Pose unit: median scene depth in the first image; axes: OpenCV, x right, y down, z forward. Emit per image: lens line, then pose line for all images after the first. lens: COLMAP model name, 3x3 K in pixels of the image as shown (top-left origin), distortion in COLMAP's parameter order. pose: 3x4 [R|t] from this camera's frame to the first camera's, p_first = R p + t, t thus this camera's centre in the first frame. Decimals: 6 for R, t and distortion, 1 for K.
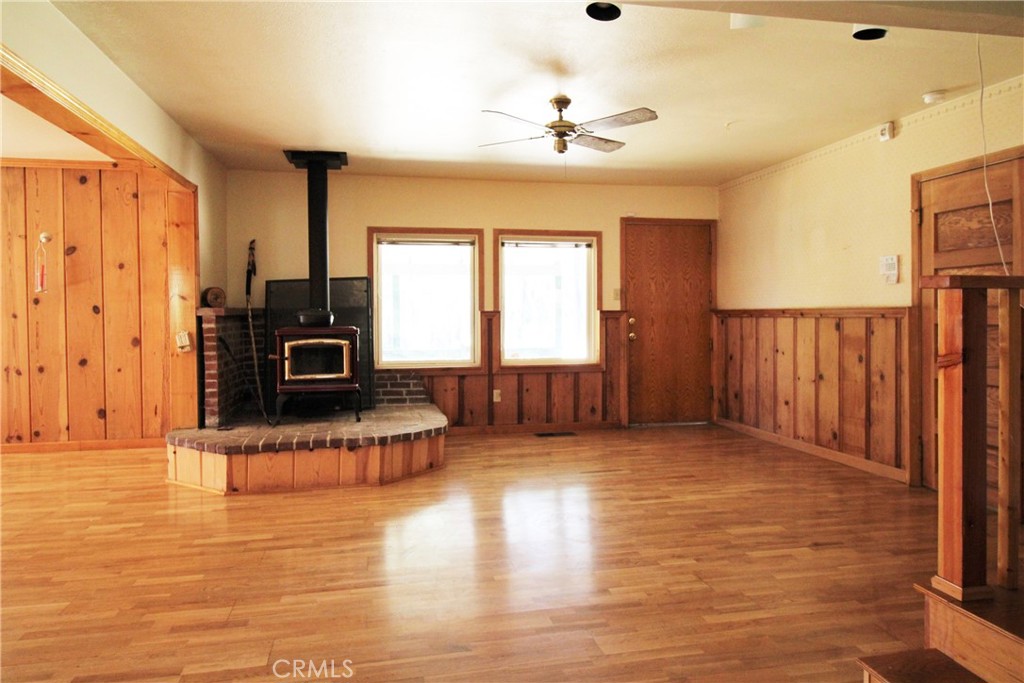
lens RADIAL K [[687.4, 0, 514.7], [0, 687.4, 322.3], [0, 0, 1]] dist [-0.000036, -0.000262]
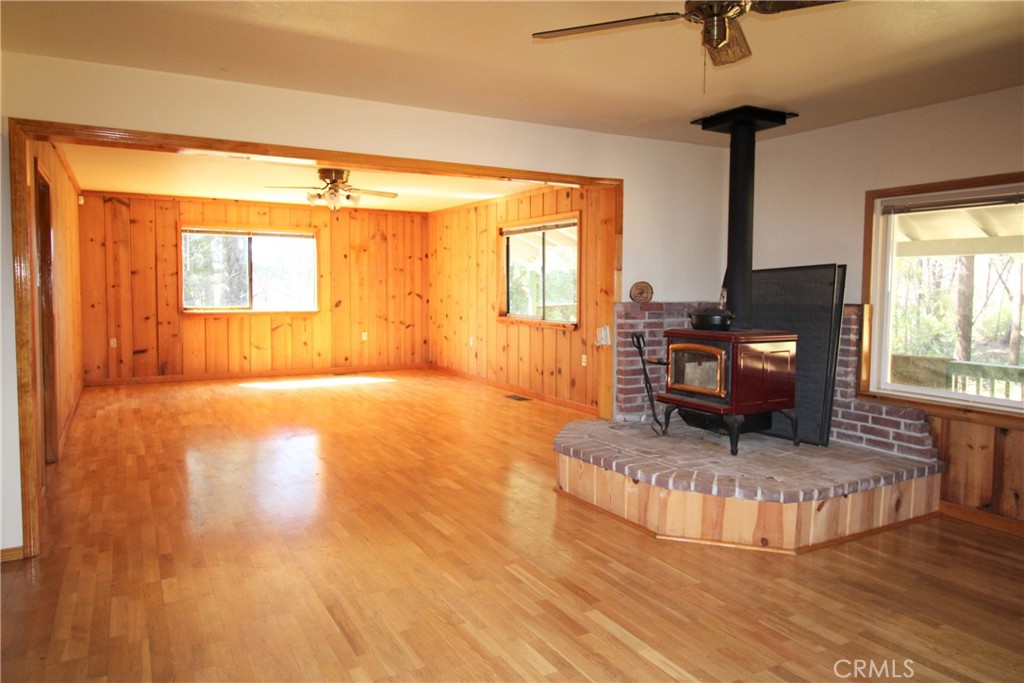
lens RADIAL K [[687.4, 0, 514.7], [0, 687.4, 322.3], [0, 0, 1]] dist [-0.000036, -0.000262]
pose [[0.297141, 0.057492, -0.953101, 0.363002], [-0.023699, 0.998322, 0.052831, -0.033820], [0.954540, 0.006890, 0.298005, 0.450295]]
